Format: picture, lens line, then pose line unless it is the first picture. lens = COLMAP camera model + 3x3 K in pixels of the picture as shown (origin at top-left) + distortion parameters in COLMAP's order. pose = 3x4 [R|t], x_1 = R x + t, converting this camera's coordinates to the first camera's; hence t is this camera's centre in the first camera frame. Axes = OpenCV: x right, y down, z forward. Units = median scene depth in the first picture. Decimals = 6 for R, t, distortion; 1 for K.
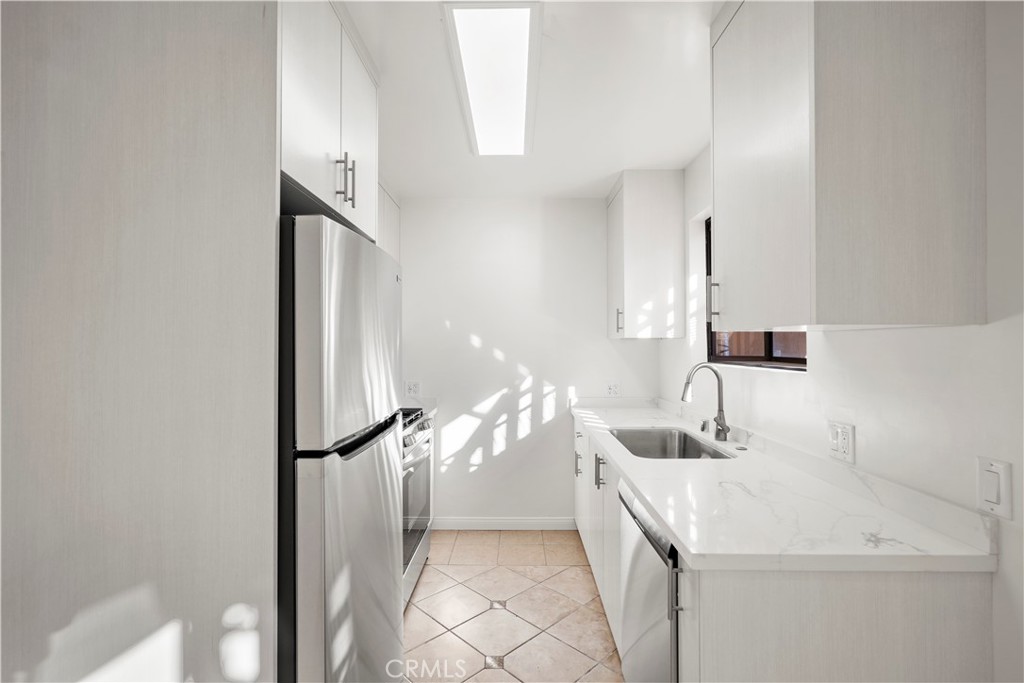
lens RADIAL K [[480.4, 0, 515.7], [0, 480.4, 340.3], [0, 0, 1]] dist [-0.018307, 0.002388]
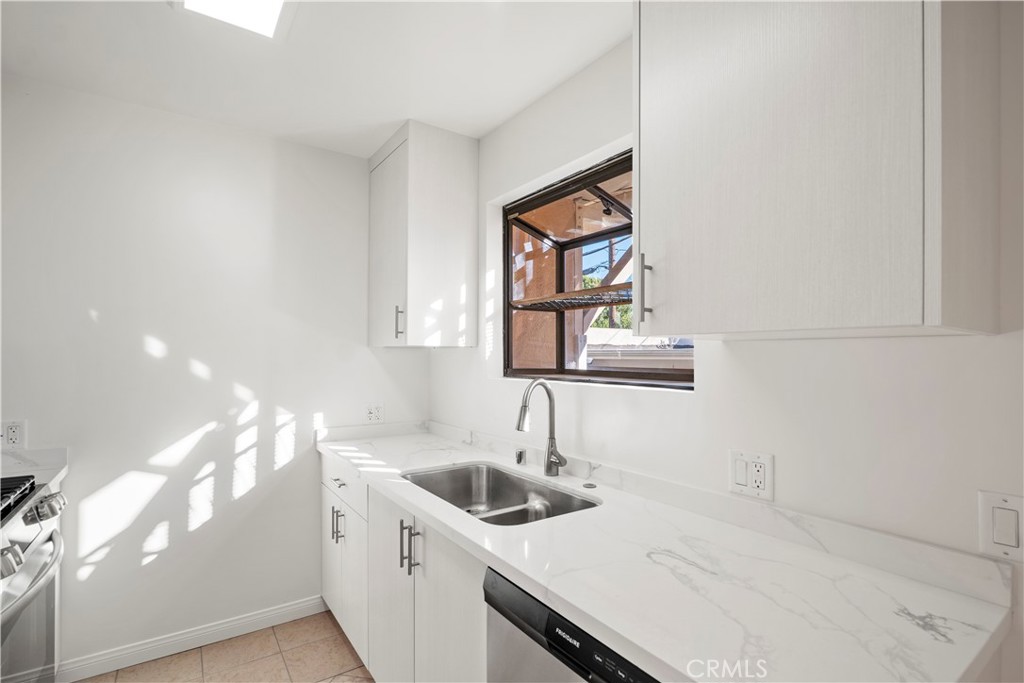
lens RADIAL K [[480.4, 0, 502.1], [0, 480.4, 356.5], [0, 0, 1]] dist [-0.018307, 0.002388]
pose [[0.820634, 0.006580, 0.571416, -0.071846], [-0.013258, 0.999884, 0.007526, 0.004063], [-0.571300, -0.013752, 0.820626, 0.282204]]
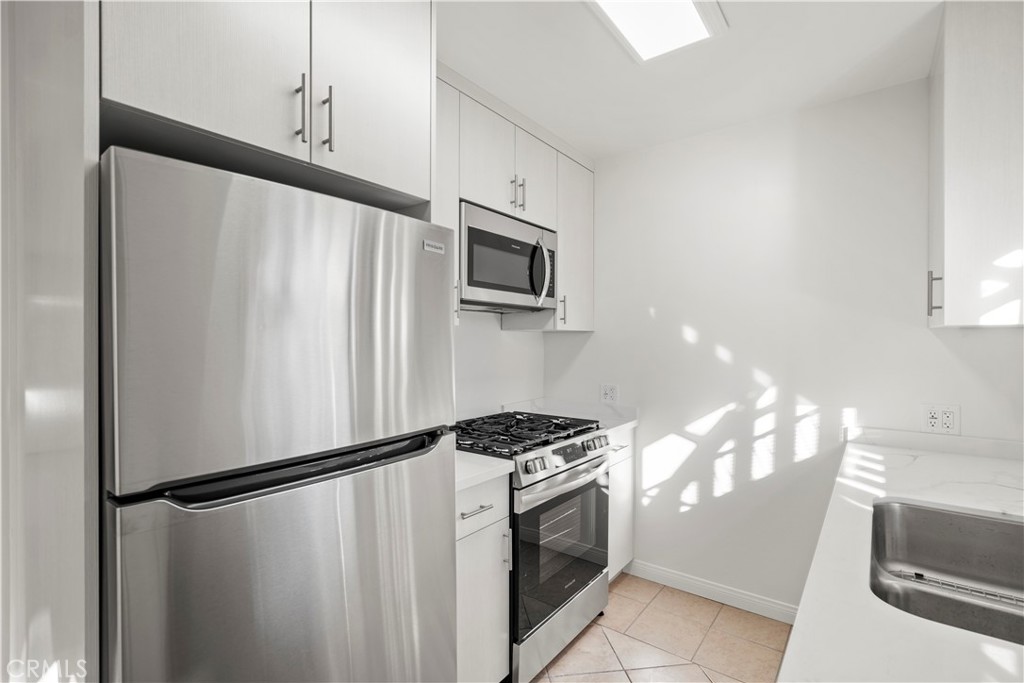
lens RADIAL K [[480.4, 0, 513.2], [0, 480.4, 343.8], [0, 0, 1]] dist [-0.018307, 0.002388]
pose [[0.790036, 0.004605, -0.613043, 0.160001], [0.006302, 0.999858, 0.015632, 0.003151], [0.613028, -0.016213, 0.789895, 0.284888]]
